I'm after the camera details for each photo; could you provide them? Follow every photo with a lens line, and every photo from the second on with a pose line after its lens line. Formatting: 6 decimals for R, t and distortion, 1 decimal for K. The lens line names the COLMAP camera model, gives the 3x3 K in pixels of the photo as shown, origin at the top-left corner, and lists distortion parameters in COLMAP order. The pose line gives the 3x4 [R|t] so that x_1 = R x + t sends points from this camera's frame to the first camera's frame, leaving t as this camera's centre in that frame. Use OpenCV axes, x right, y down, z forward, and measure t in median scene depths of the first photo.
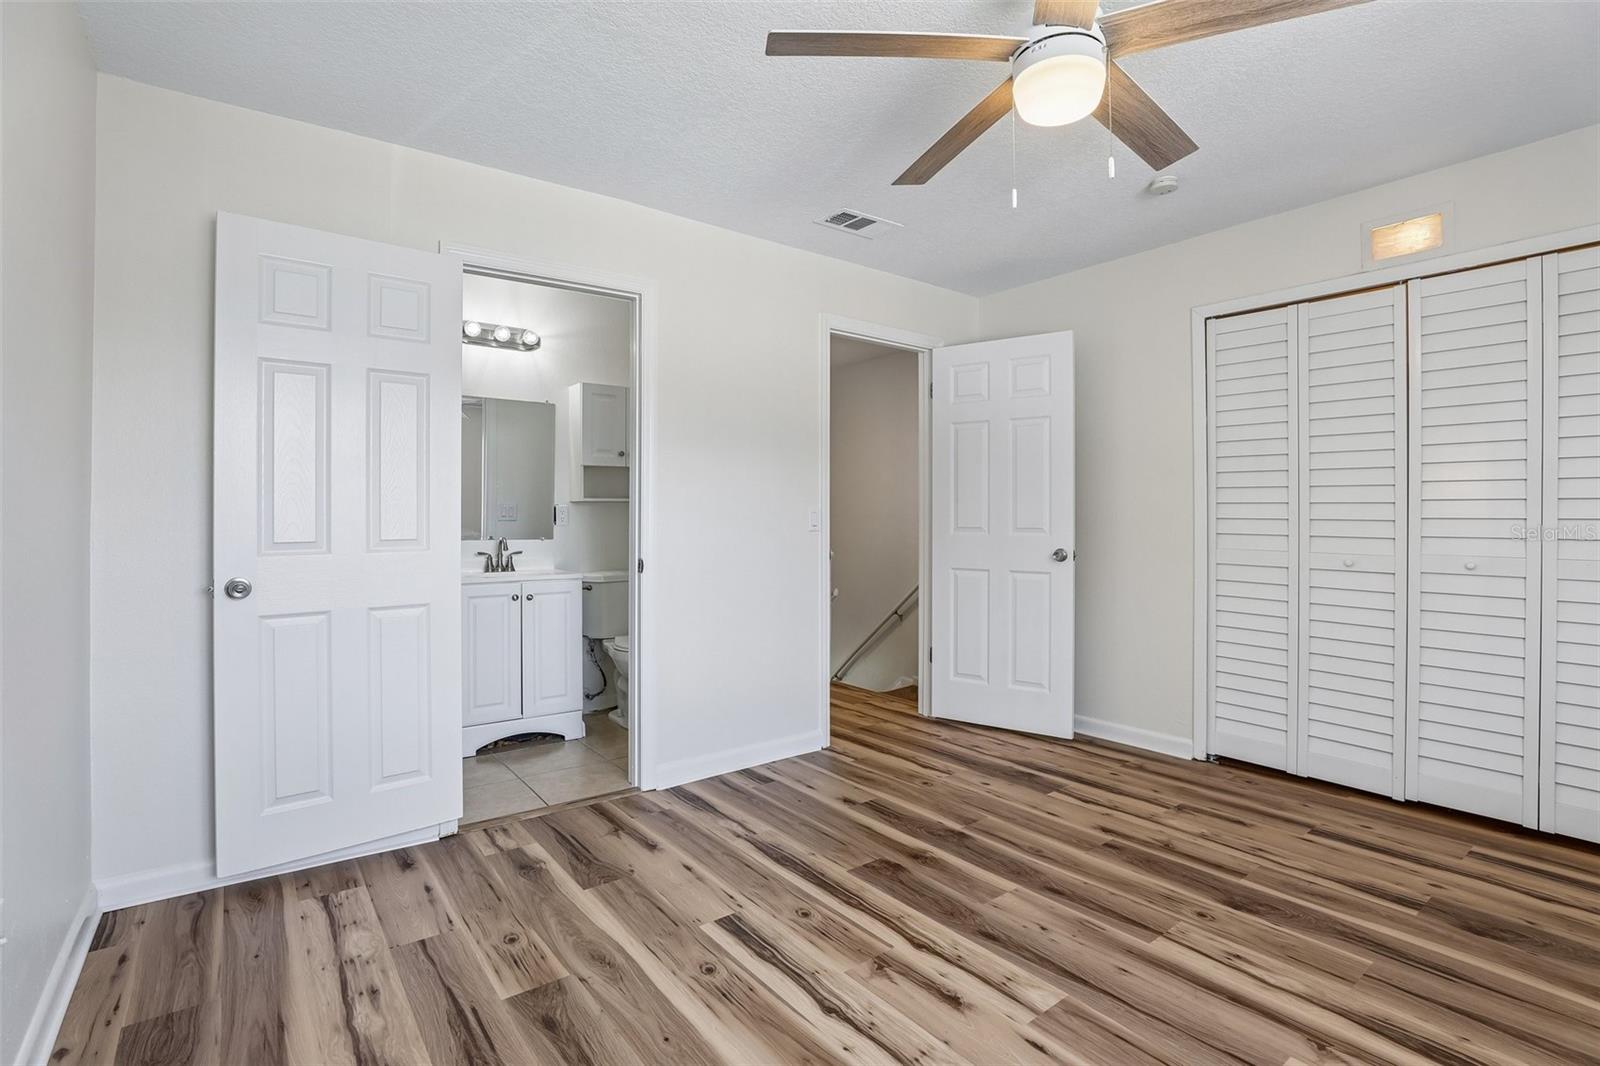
lens RADIAL K [[751.7, 0, 797.6], [0, 751.7, 521.2], [0, 0, 1]] dist [-0.046768, 0.015018]
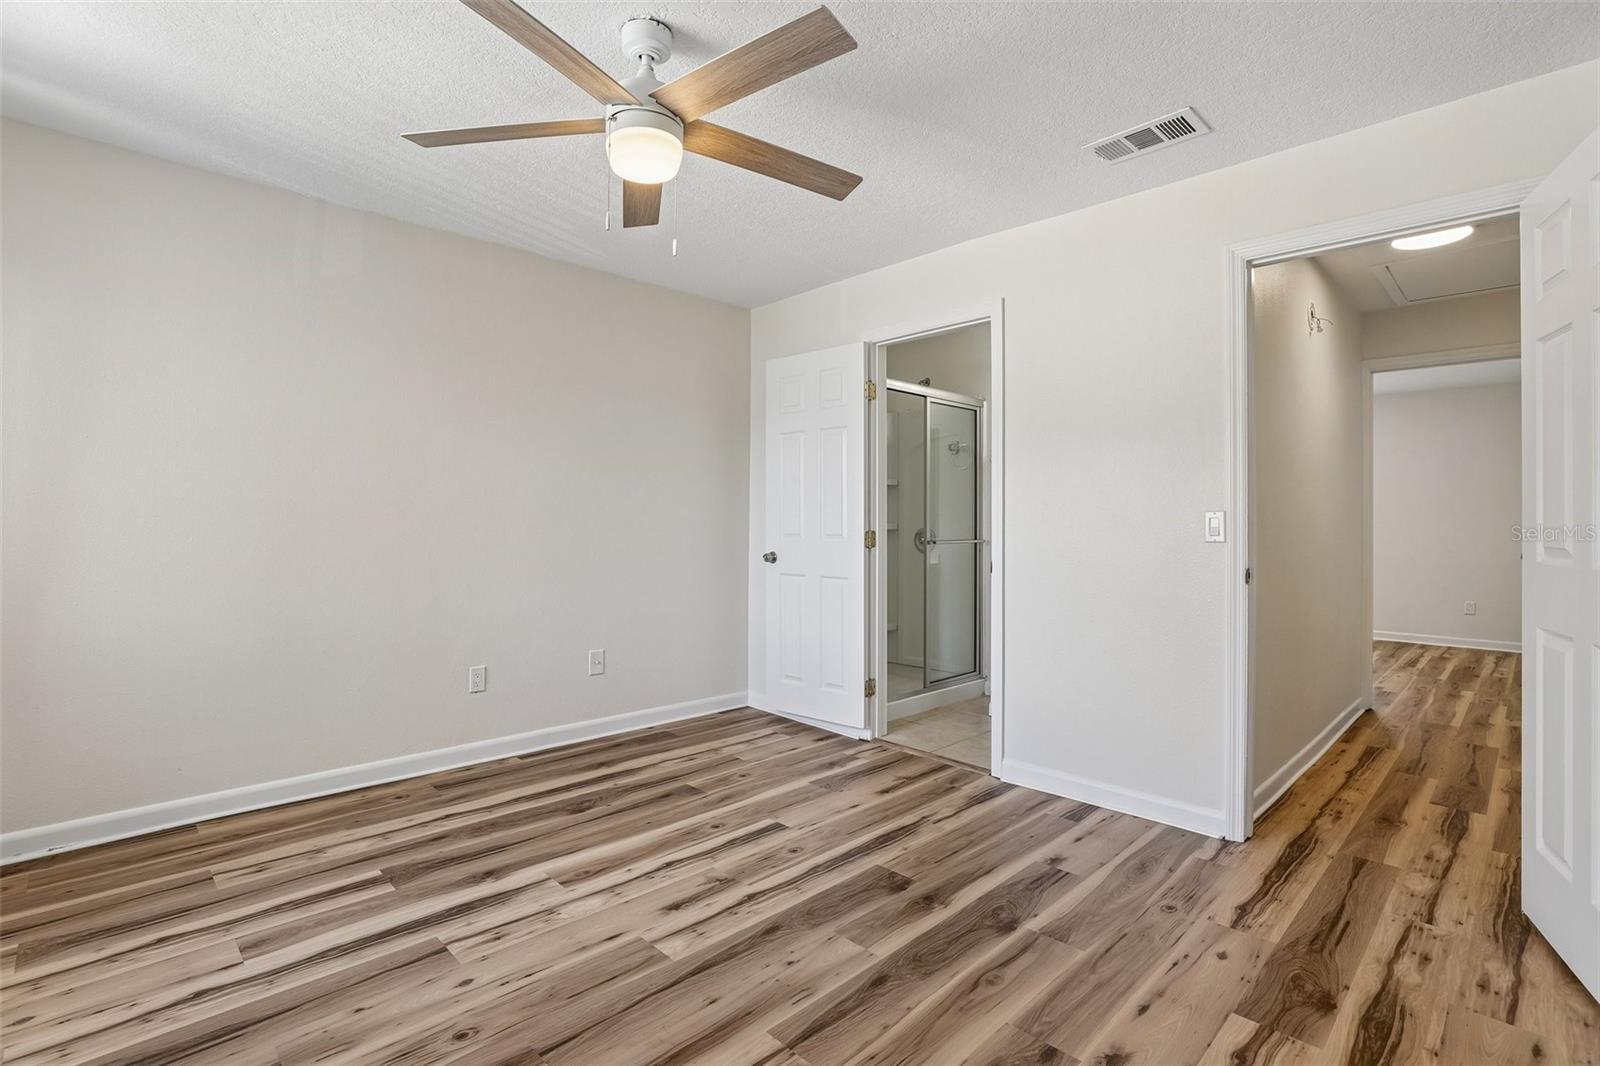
lens RADIAL K [[751.7, 0, 797.6], [0, 751.7, 521.2], [0, 0, 1]] dist [-0.046768, 0.015018]
pose [[0.119968, 0.002141, -0.992775, 1.107161], [-0.012301, 0.999924, 0.000670, -0.004121], [0.992702, 0.012132, 0.119985, 0.784665]]
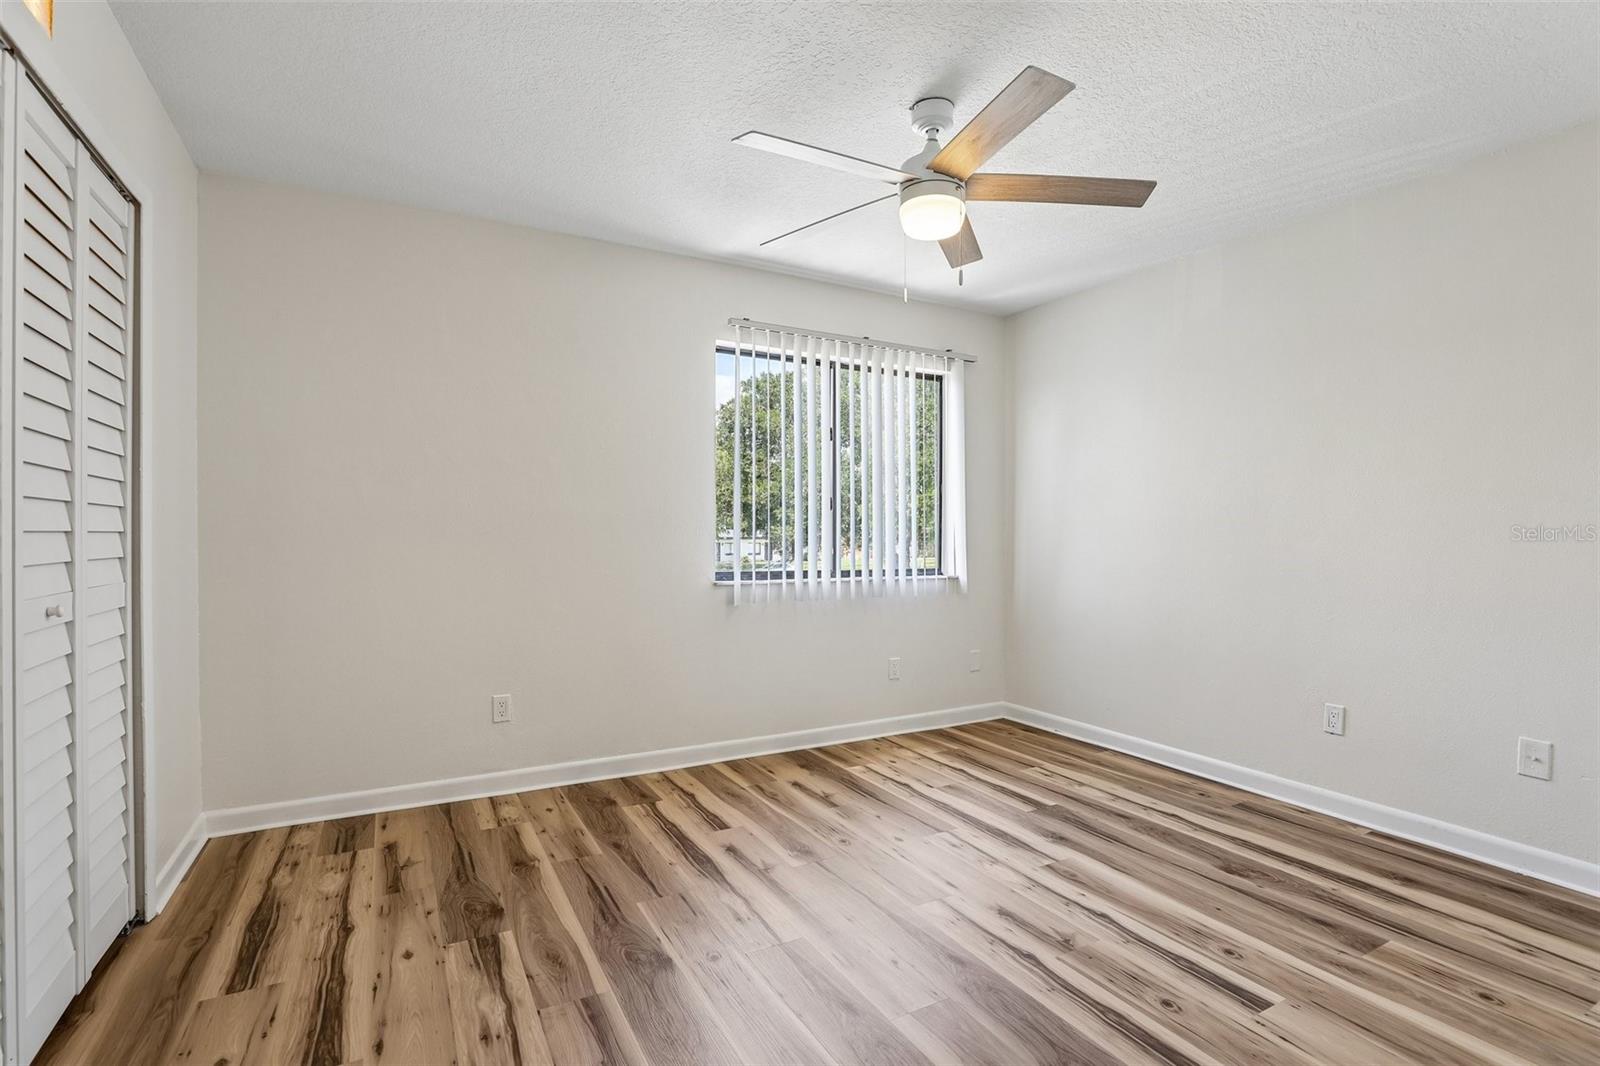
lens RADIAL K [[751.7, 0, 797.6], [0, 751.7, 521.2], [0, 0, 1]] dist [-0.046768, 0.015018]
pose [[-0.987867, -0.001361, 0.155298, 0.272882], [-0.002036, 0.999989, -0.004193, -0.014166], [-0.155291, -0.004459, -0.987859, 1.736448]]
